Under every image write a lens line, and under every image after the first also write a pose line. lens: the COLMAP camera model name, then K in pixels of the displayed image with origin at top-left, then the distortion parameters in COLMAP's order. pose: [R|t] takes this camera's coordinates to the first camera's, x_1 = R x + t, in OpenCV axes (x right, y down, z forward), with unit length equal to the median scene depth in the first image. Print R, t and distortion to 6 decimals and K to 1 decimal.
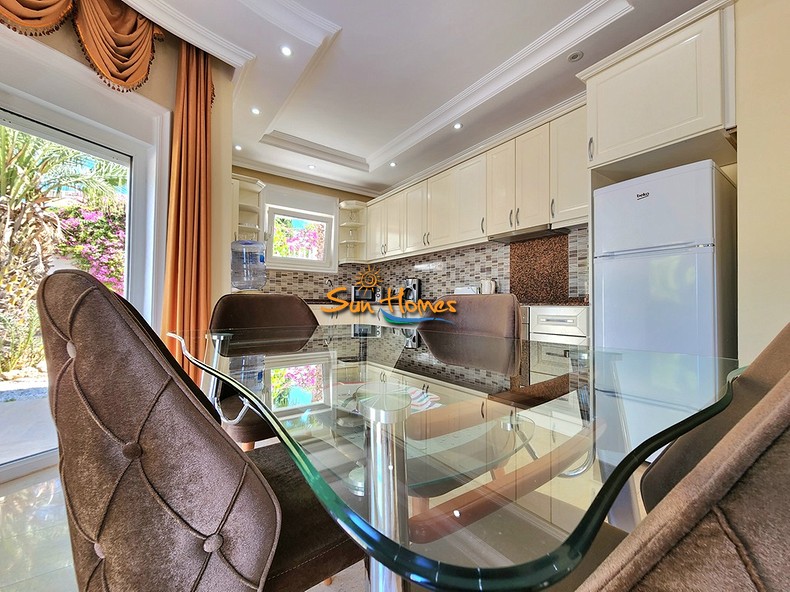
lens RADIAL K [[316.1, 0, 395.9], [0, 316.1, 291.9], [0, 0, 1]] dist [-0.000001, 0.000076]
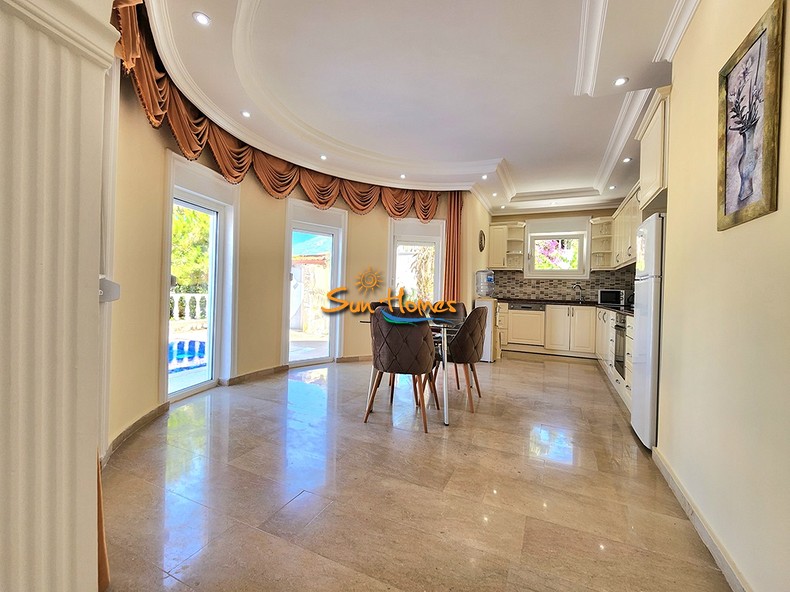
lens RADIAL K [[328.2, 0, 395.7], [0, 328.2, 296.6], [0, 0, 1]] dist [0.002687, 0.000148]
pose [[0.475169, 0.009353, -0.879845, 0.618358], [-0.009007, 0.999943, 0.005766, 0.007164], [0.879849, 0.005185, 0.475226, -0.257231]]
